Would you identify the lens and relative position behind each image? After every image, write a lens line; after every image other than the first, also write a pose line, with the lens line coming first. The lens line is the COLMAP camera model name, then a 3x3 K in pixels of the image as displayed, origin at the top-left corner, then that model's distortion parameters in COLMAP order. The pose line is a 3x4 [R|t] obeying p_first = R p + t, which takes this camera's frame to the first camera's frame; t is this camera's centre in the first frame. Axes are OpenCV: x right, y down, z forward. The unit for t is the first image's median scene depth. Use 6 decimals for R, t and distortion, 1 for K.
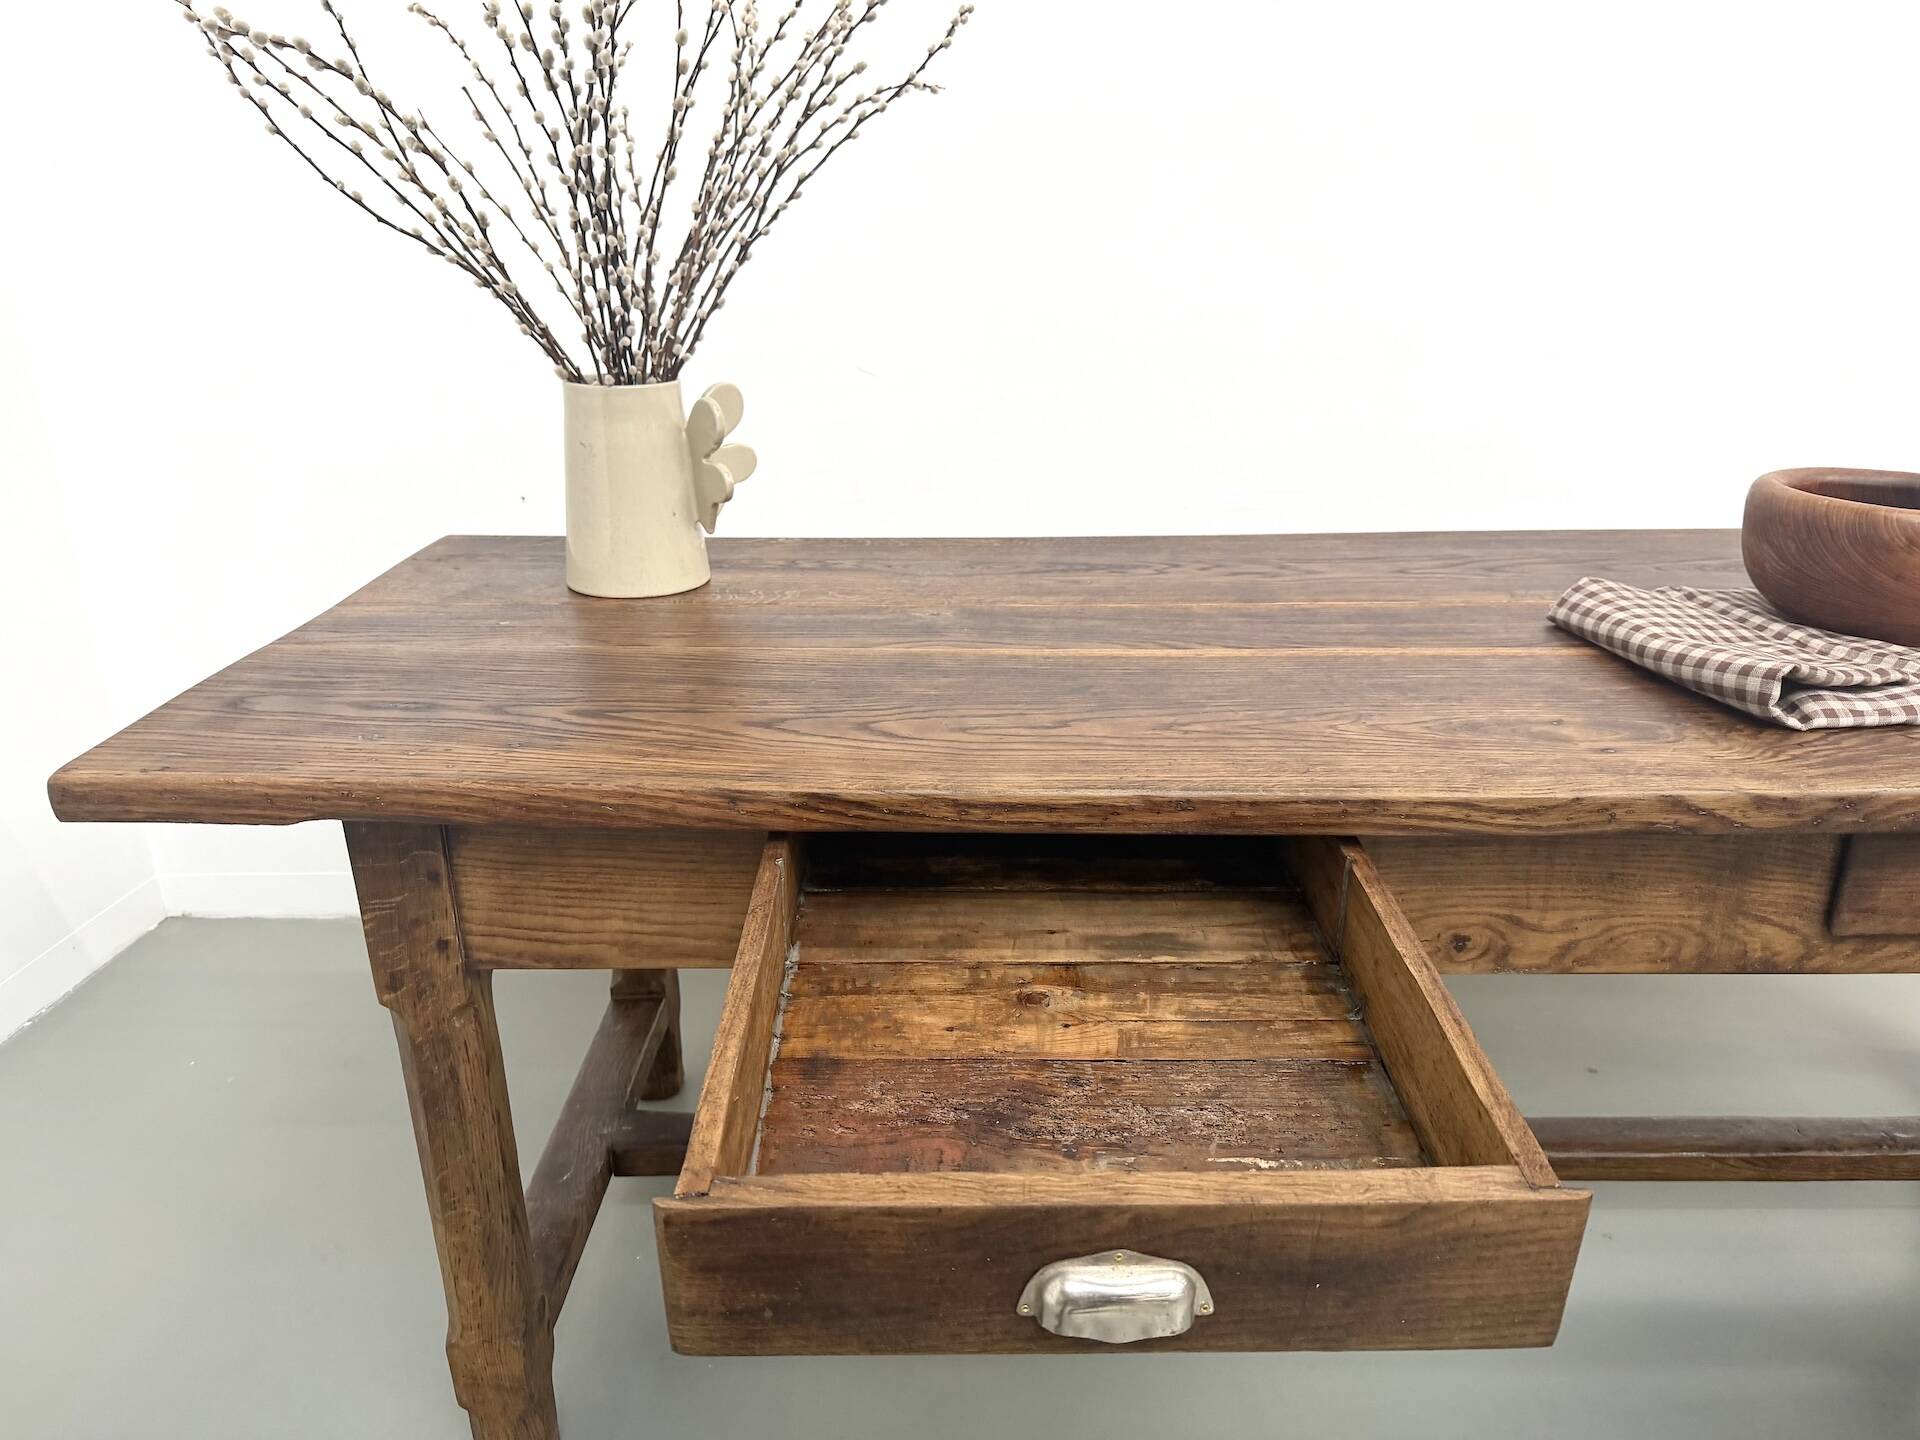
lens RADIAL K [[1311.1, 0, 960.0], [0, 1311.1, 720.0], [0, 0, 1]] dist [0.141520, -0.225658]
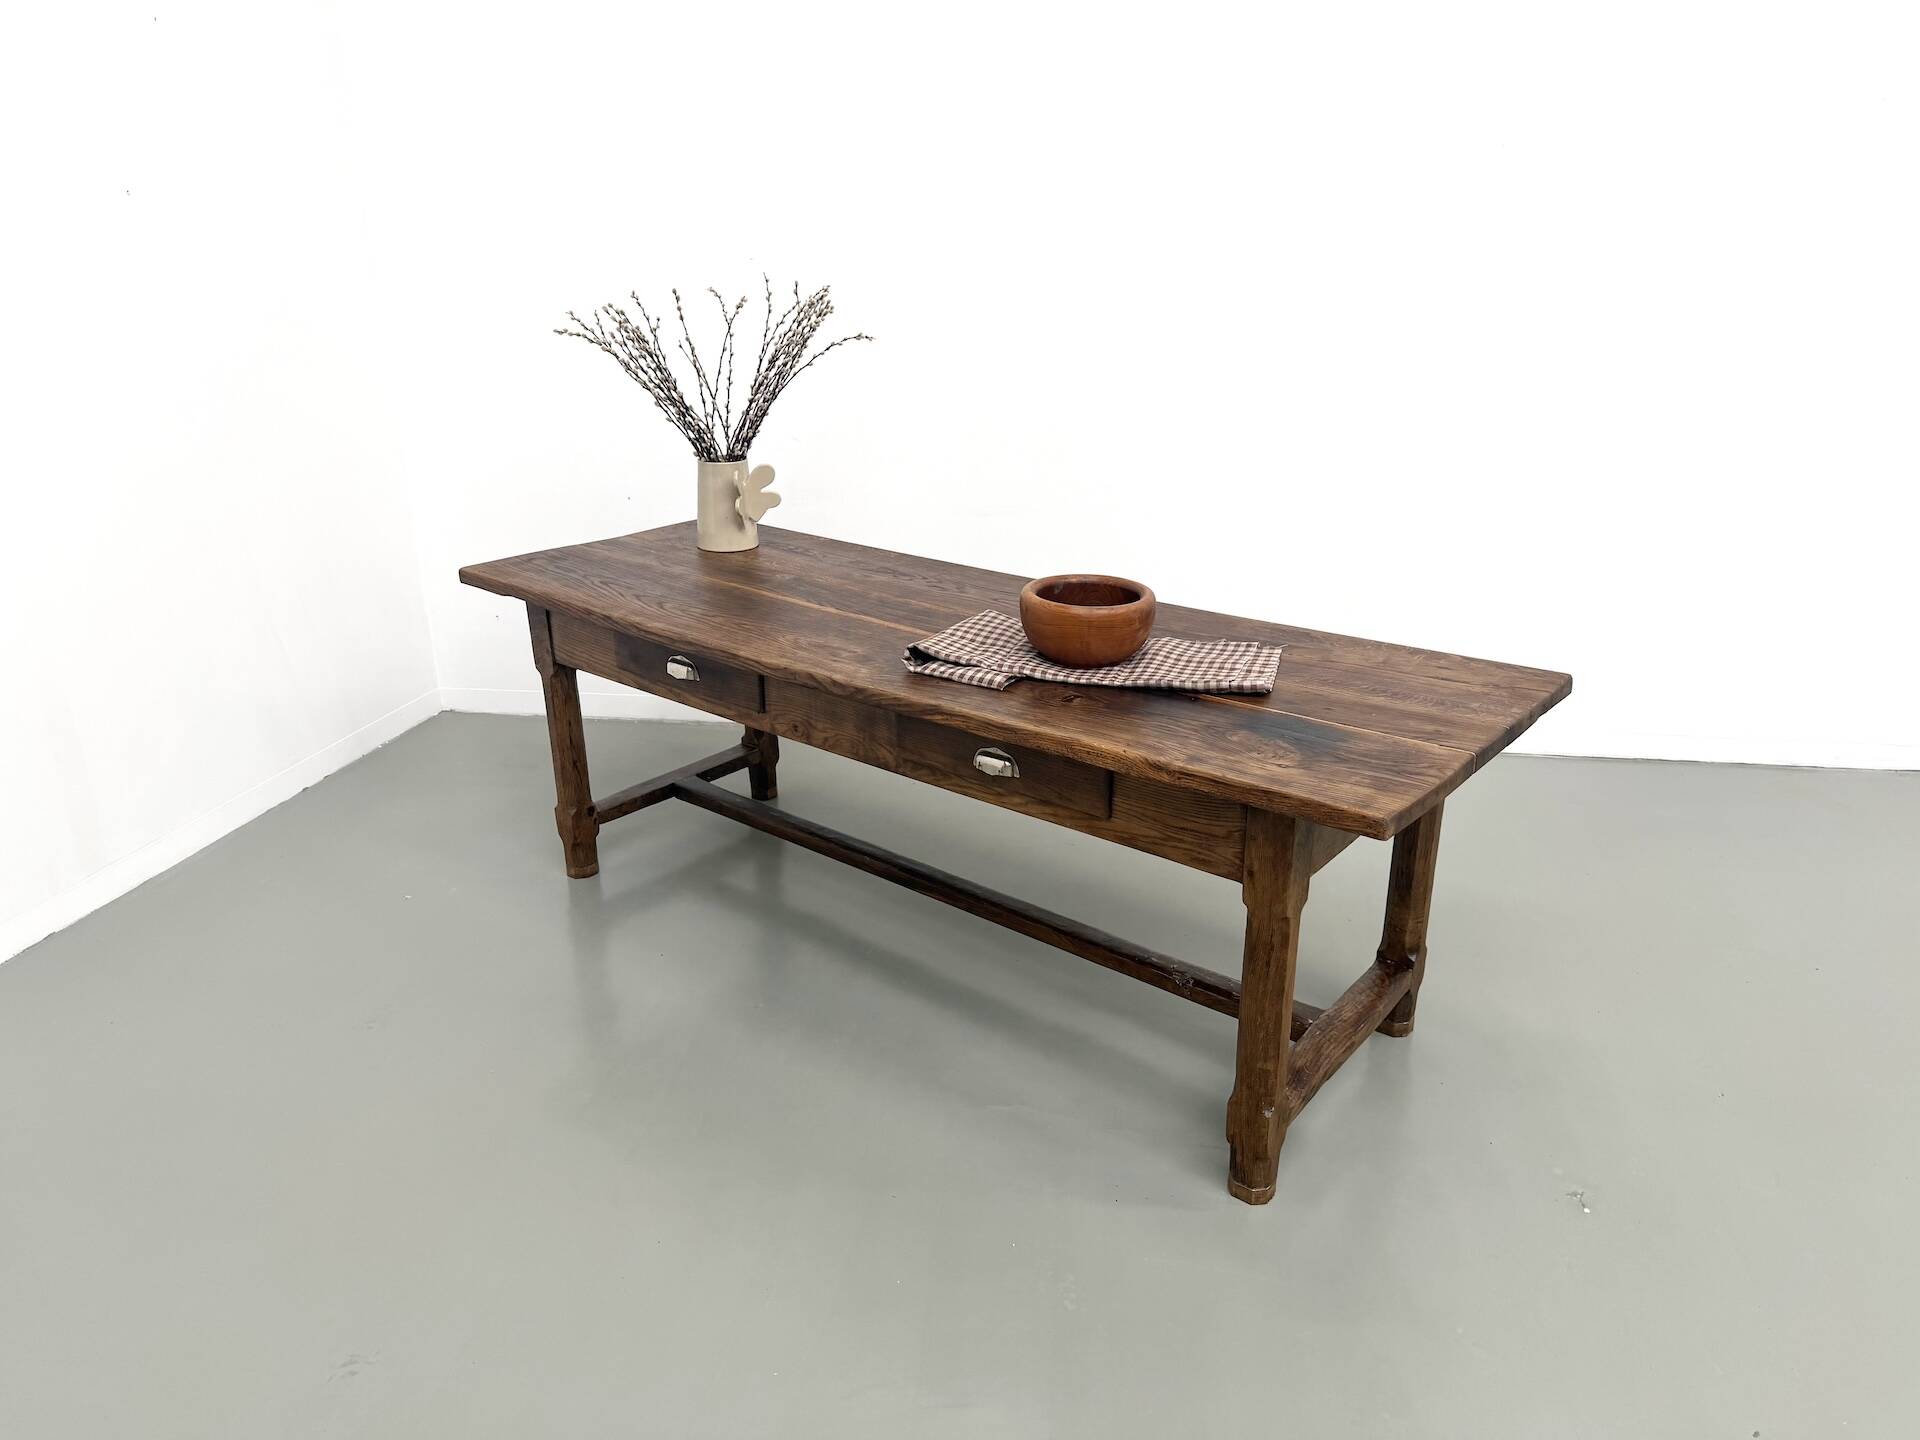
lens RADIAL K [[1304.1, 0, 960.0], [0, 1304.1, 720.0], [0, 0, 1]] dist [0.180382, -0.214795]
pose [[0.783513, 0.223326, -0.579857, 2.147123], [-0.221494, 0.972260, 0.075170, -0.106511], [0.580559, 0.069538, 0.811243, -0.862595]]
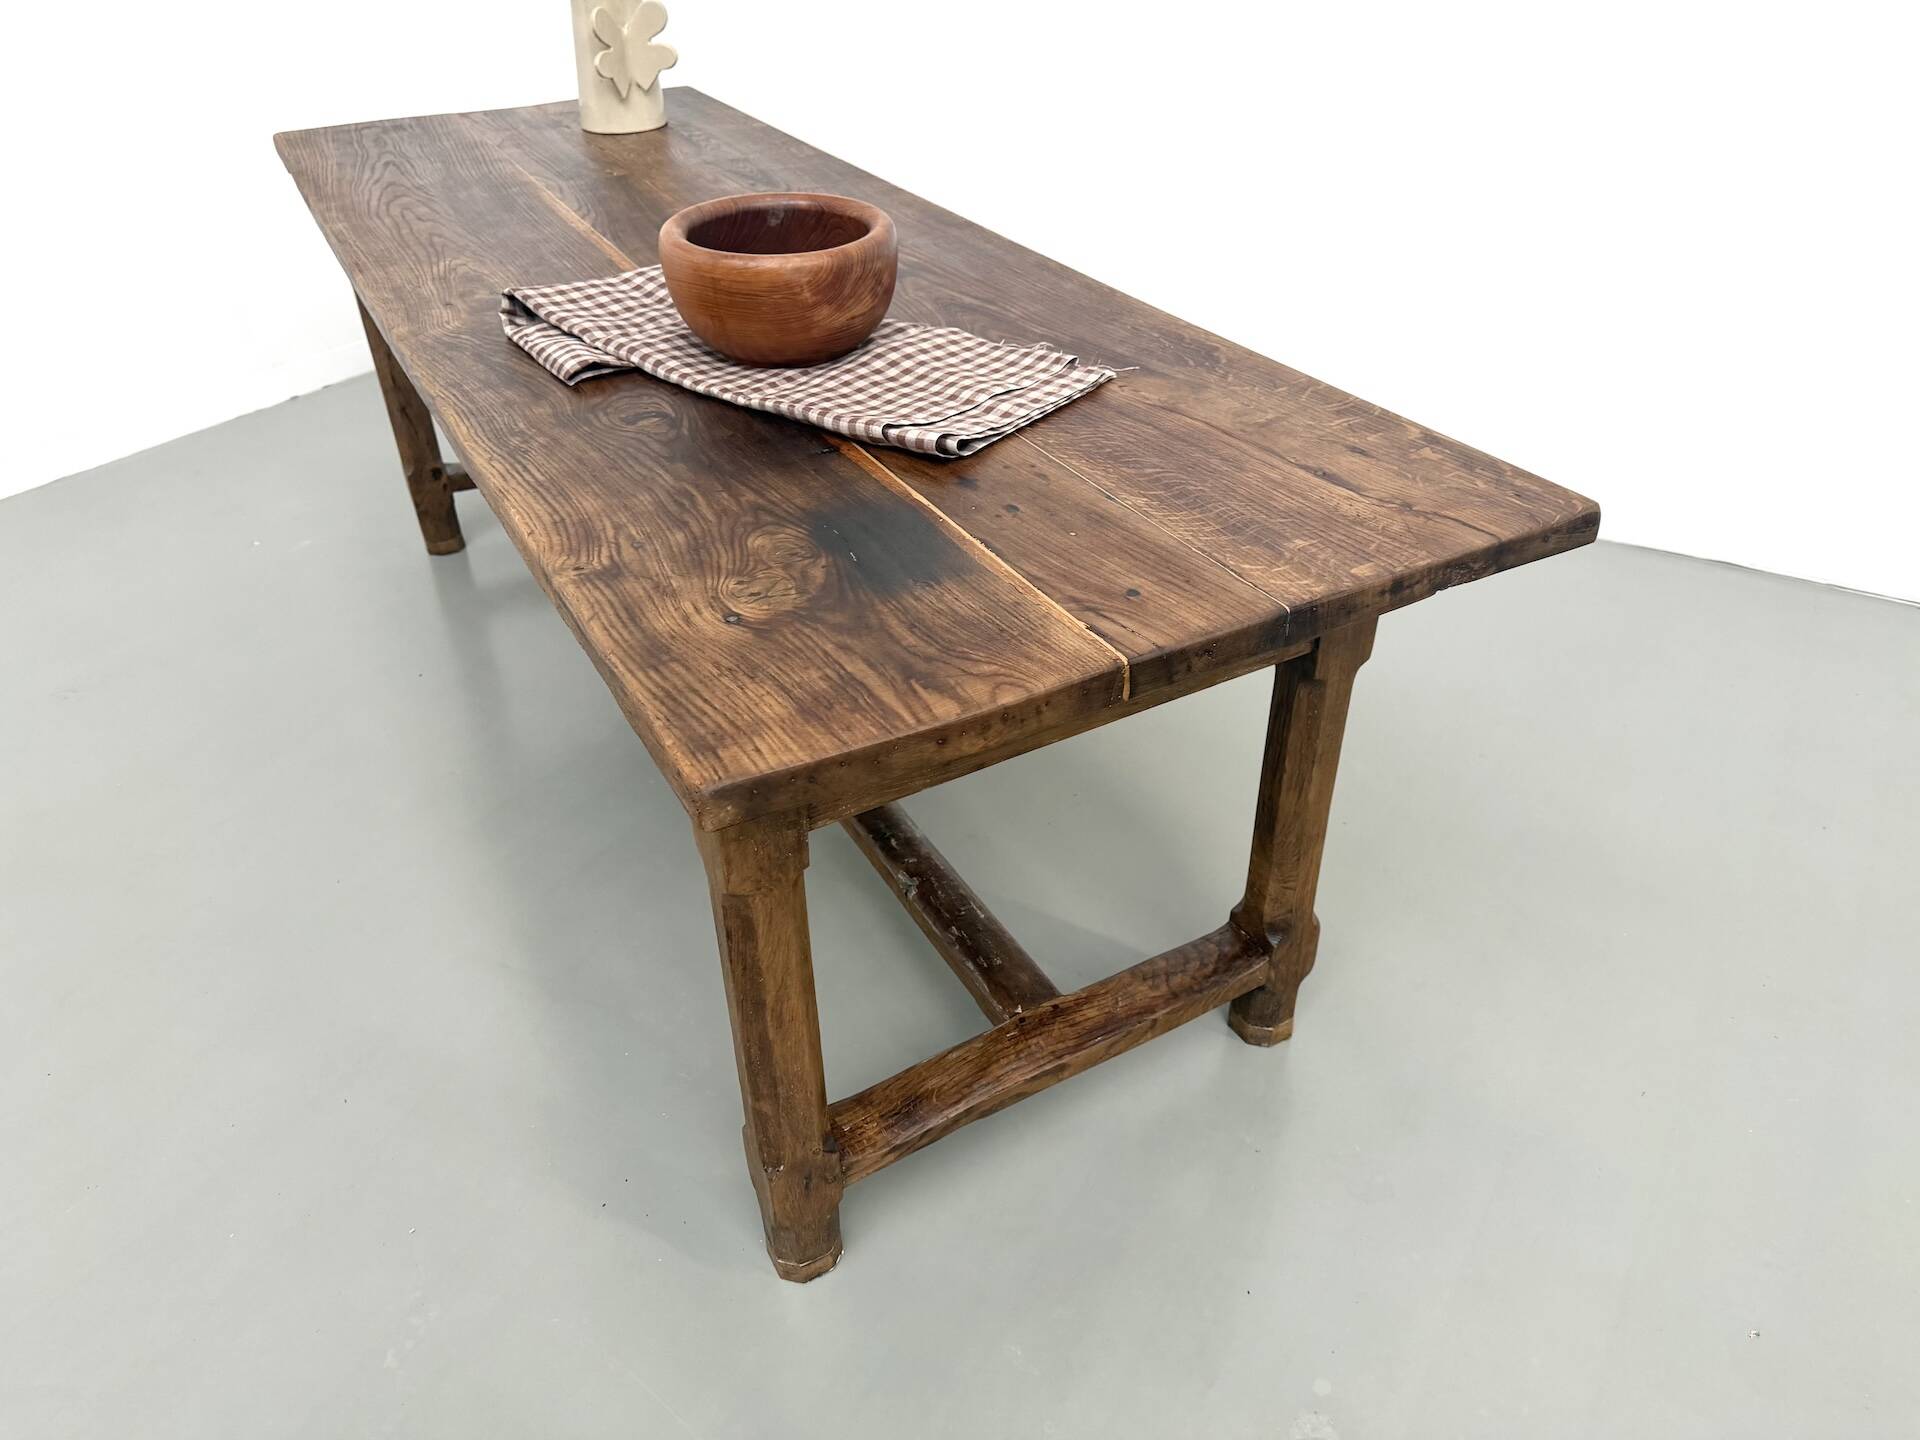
lens RADIAL K [[1311.1, 0, 960.0], [0, 1311.1, 720.0], [0, 0, 1]] dist [0.141520, -0.225658]
pose [[0.492133, 0.497412, -0.714413, 2.220538], [-0.294553, 0.867416, 0.401034, -0.376411], [0.819172, 0.013070, 0.573399, 0.602035]]
